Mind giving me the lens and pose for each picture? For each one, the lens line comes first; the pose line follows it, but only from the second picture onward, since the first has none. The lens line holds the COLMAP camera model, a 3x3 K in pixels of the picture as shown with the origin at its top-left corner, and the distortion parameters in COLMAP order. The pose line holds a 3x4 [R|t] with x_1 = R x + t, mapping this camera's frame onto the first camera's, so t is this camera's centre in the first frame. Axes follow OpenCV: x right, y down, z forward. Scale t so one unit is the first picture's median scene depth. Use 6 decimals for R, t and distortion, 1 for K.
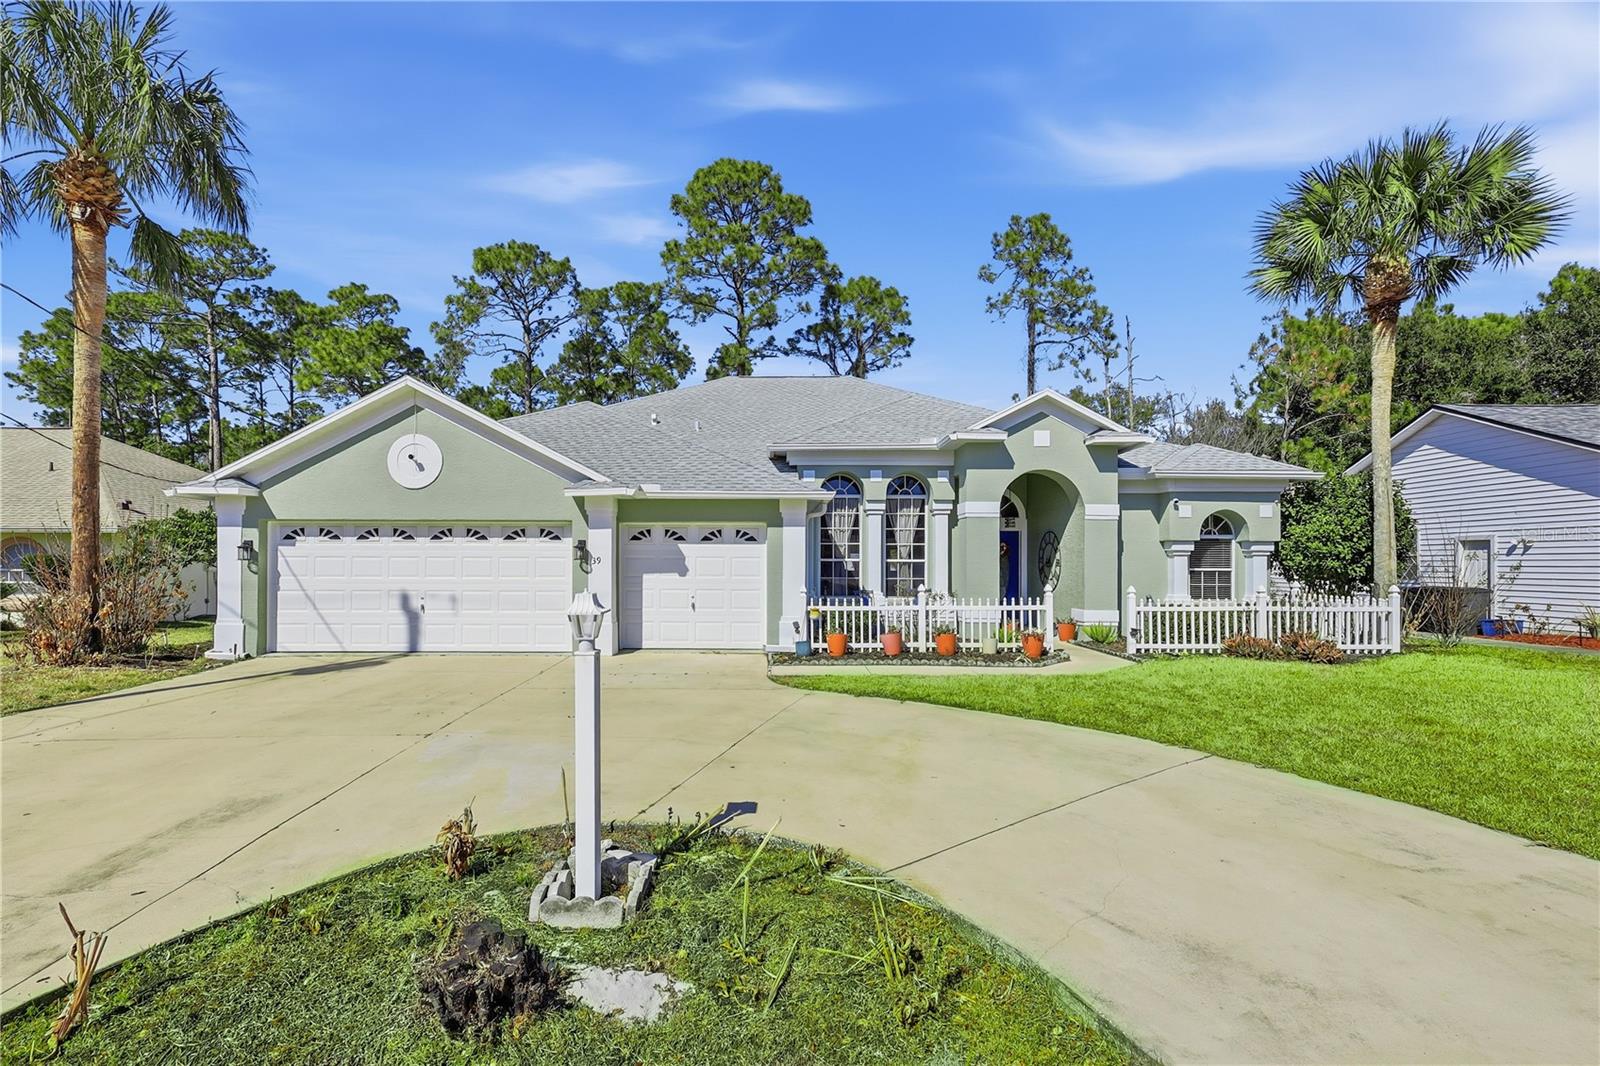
lens RADIAL K [[777.9, 0, 765.6], [0, 777.9, 563.4], [0, 0, 1]] dist [0.003024, 0.011340]
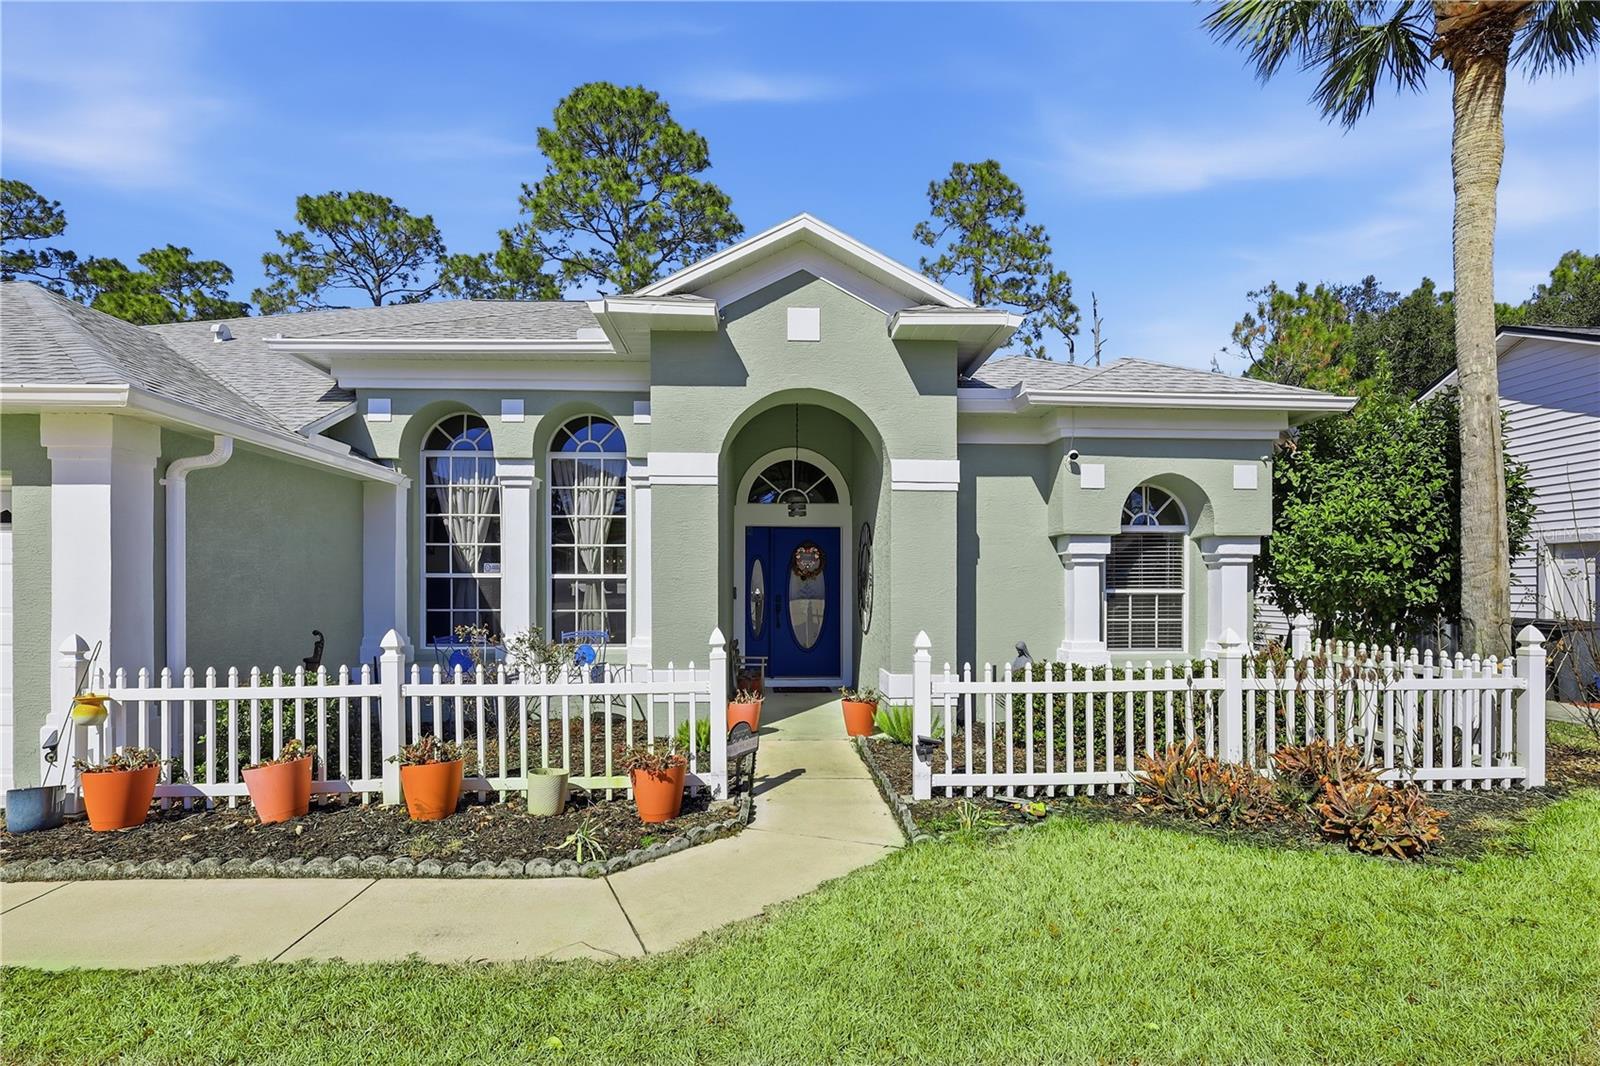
lens RADIAL K [[792.4, 0, 804.5], [0, 792.4, 593.5], [0, 0, 1]] dist [-0.002730, 0.000451]
pose [[0.998553, -0.002866, 0.053698, 0.324426], [0.002531, 0.999977, 0.006297, 0.005470], [-0.053715, -0.006152, 0.998537, 0.496445]]
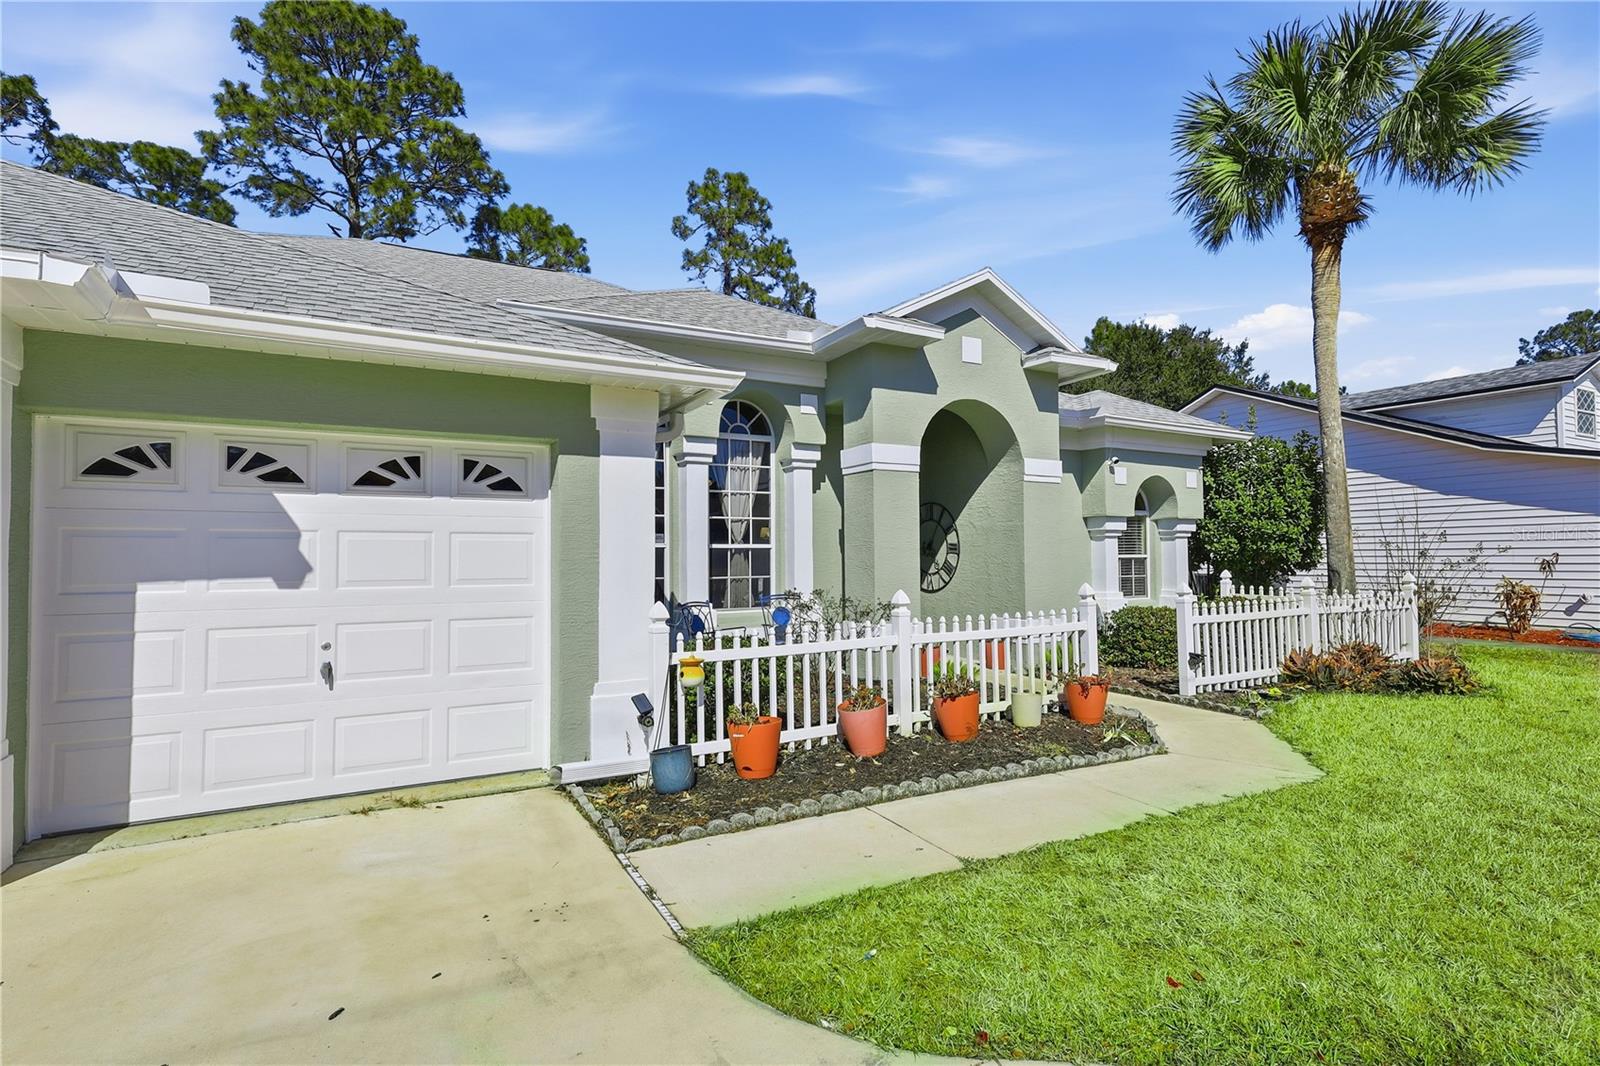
lens RADIAL K [[775.0, 0, 800.0], [0, 775.0, 533.0], [0, 0, 1]] dist [0.021703, 0.000232]
pose [[0.874044, 0.005733, 0.485812, -0.068490], [0.010415, 0.999480, -0.030532, 0.004948], [-0.485735, 0.031746, 0.873530, 0.517934]]
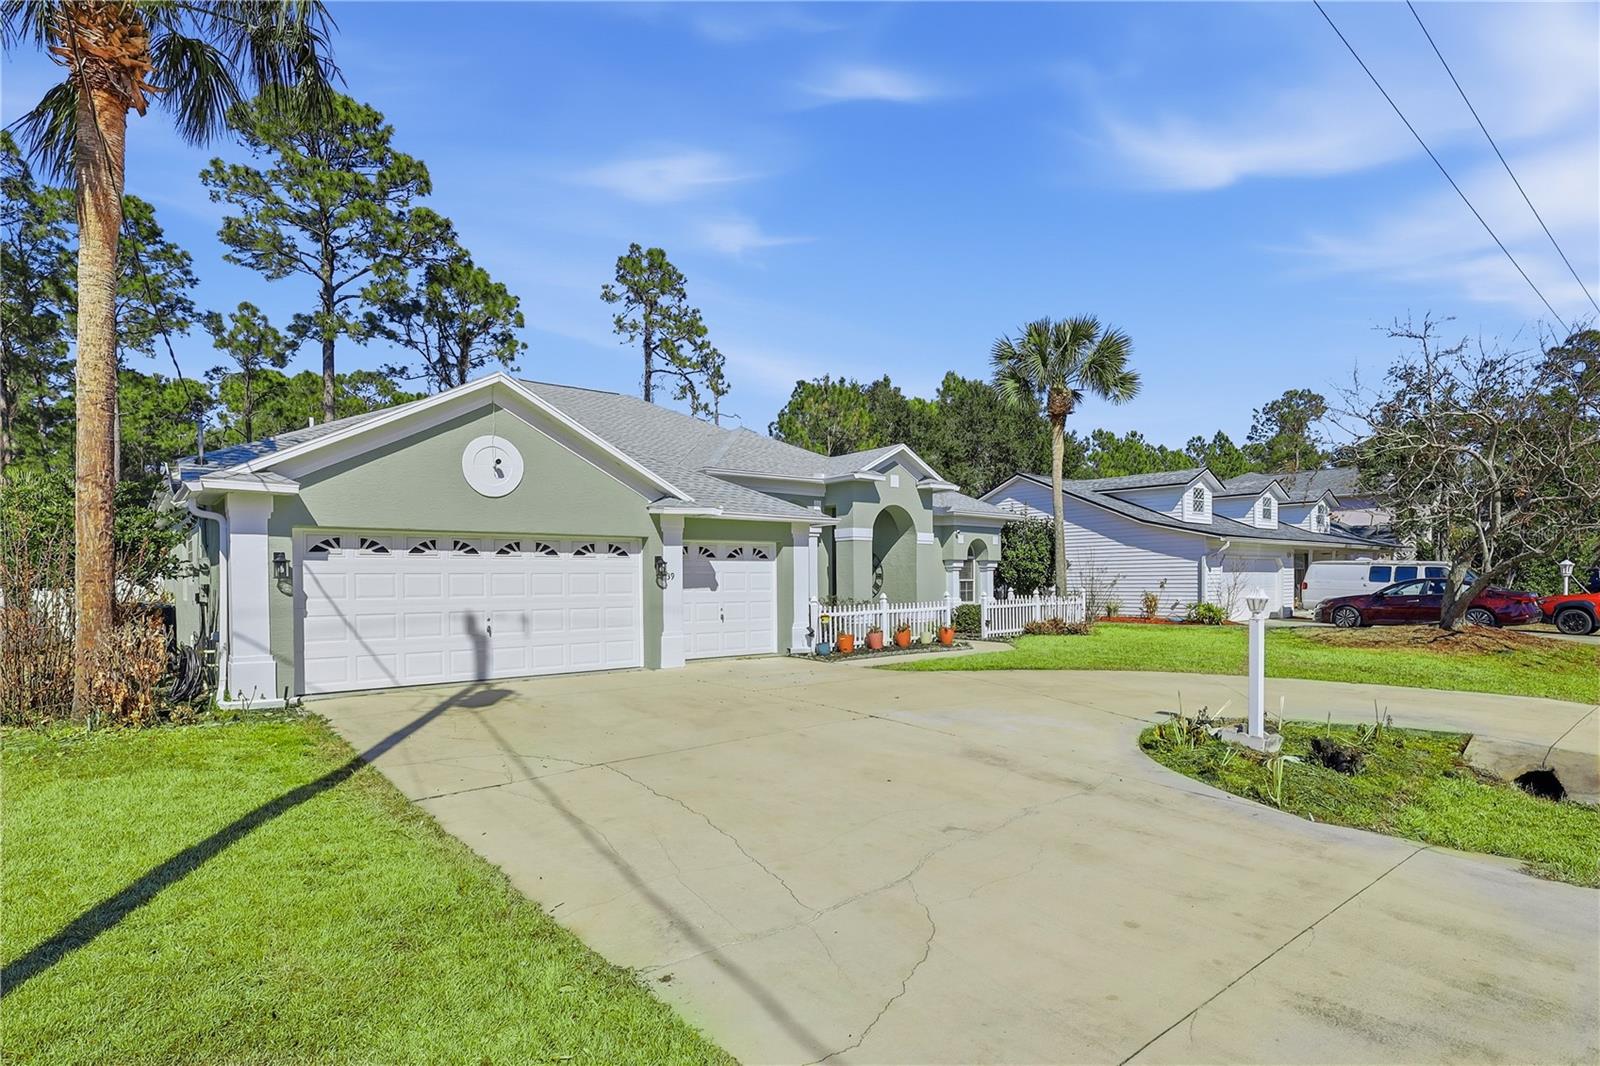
lens RADIAL K [[834.2, 0, 812.9], [0, 834.2, 560.9], [0, 0, 1]] dist [0.004460, 0.000302]
pose [[0.752865, 0.006084, 0.658147, -0.668788], [0.007579, 0.999811, -0.017912, -0.002227], [-0.658131, 0.018473, 0.752677, 0.030556]]
